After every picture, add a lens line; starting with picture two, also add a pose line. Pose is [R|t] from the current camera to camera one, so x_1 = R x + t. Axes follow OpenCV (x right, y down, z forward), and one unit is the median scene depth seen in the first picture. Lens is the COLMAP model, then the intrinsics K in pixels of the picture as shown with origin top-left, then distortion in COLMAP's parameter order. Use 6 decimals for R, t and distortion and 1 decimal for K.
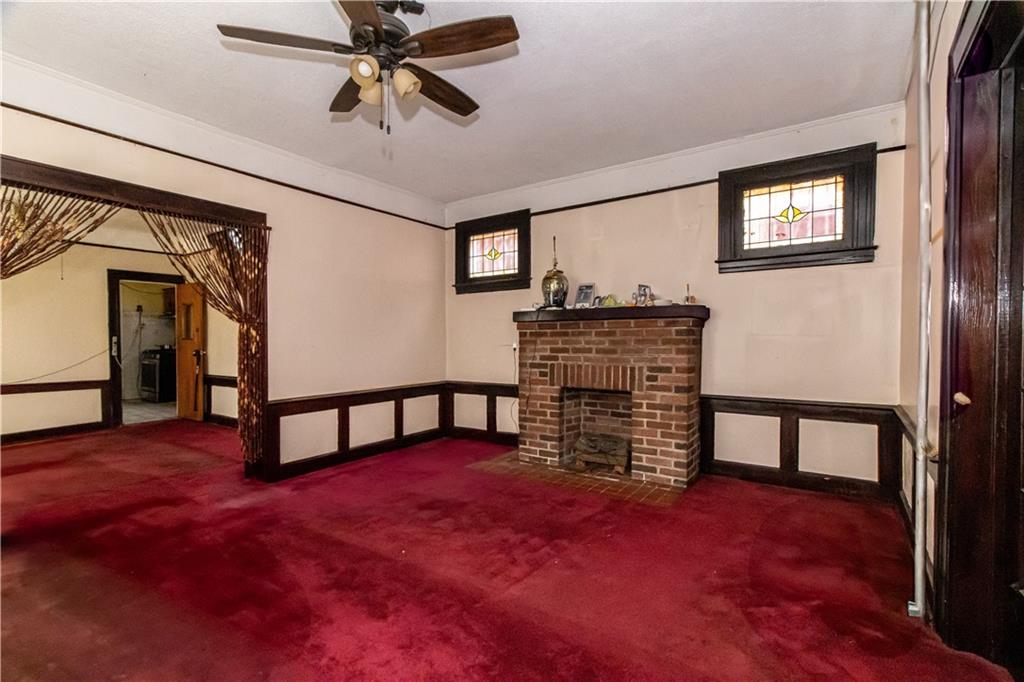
lens RADIAL K [[476.6, 0, 511.8], [0, 476.6, 346.9], [0, 0, 1]] dist [0.000993, 0.000451]
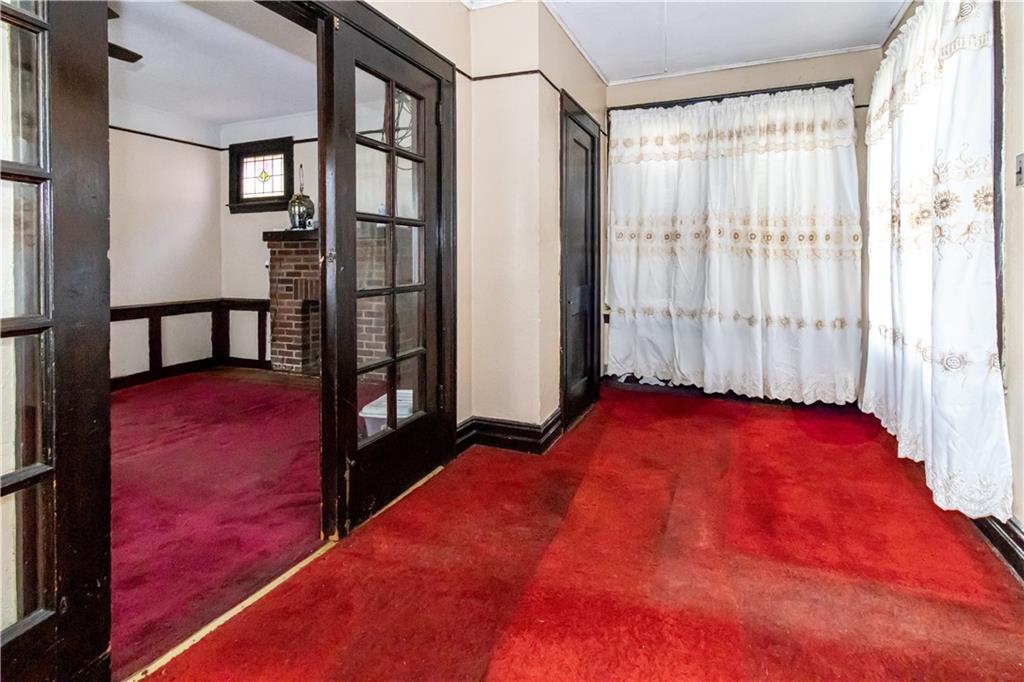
lens RADIAL K [[497.5, 0, 536.2], [0, 497.5, 271.6], [0, 0, 1]] dist [-0.000690, 0.000563]
pose [[0.976484, -0.001172, 0.215587, 0.392542], [0.000613, 0.999996, 0.002663, 0.015069], [-0.215590, -0.002468, 0.976481, -0.252807]]
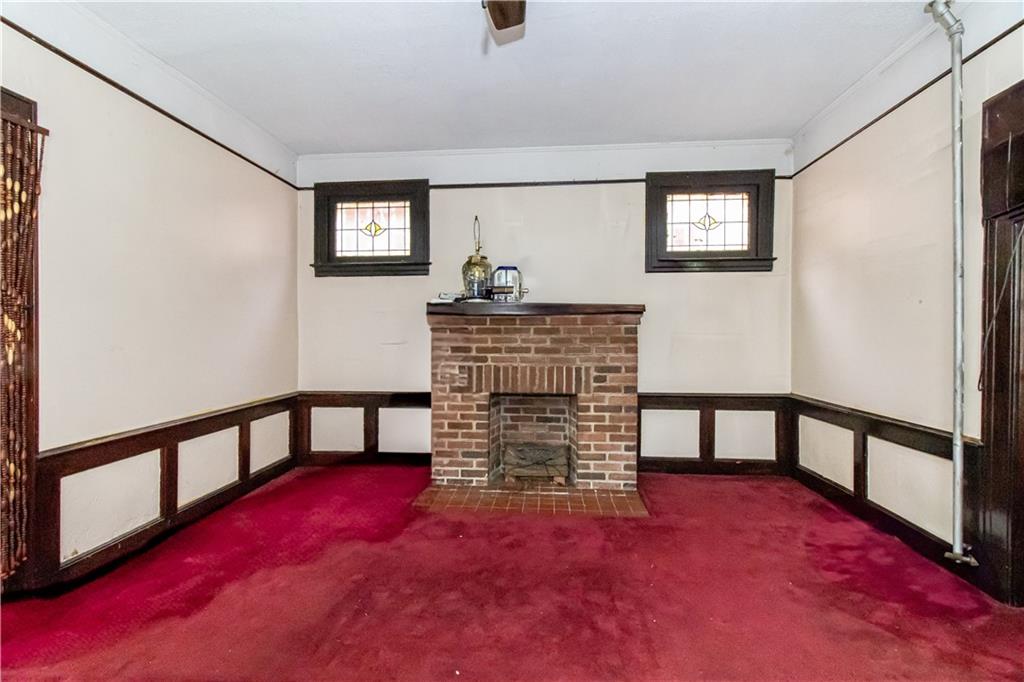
lens RADIAL K [[473.9, 0, 512.9], [0, 473.9, 339.5], [0, 0, 1]] dist [-0.000096, -0.000134]
pose [[0.865817, -0.001769, 0.500358, -0.293455], [0.004510, 0.999981, -0.004269, -0.008044], [-0.500340, 0.005952, 0.865808, 0.251508]]
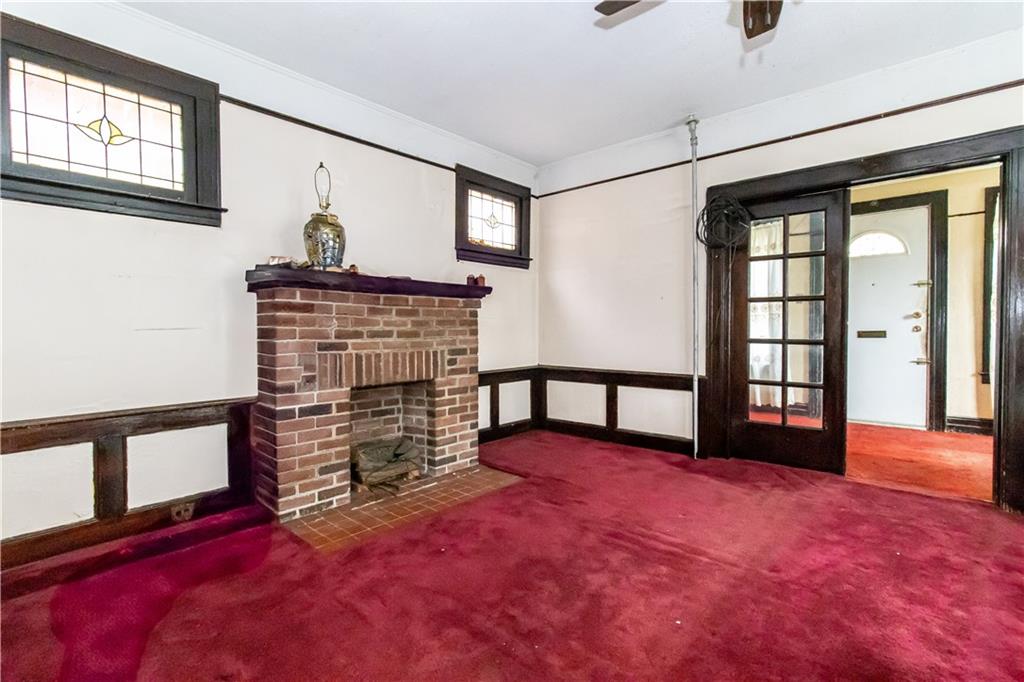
lens RADIAL K [[480.2, 0, 505.5], [0, 480.2, 337.8], [0, 0, 1]] dist [-0.000283, 0.000104]
pose [[0.125402, -0.022139, 0.991859, -0.573213], [0.015334, 0.999675, 0.020374, 0.000946], [-0.991987, 0.012654, 0.125701, 0.706910]]
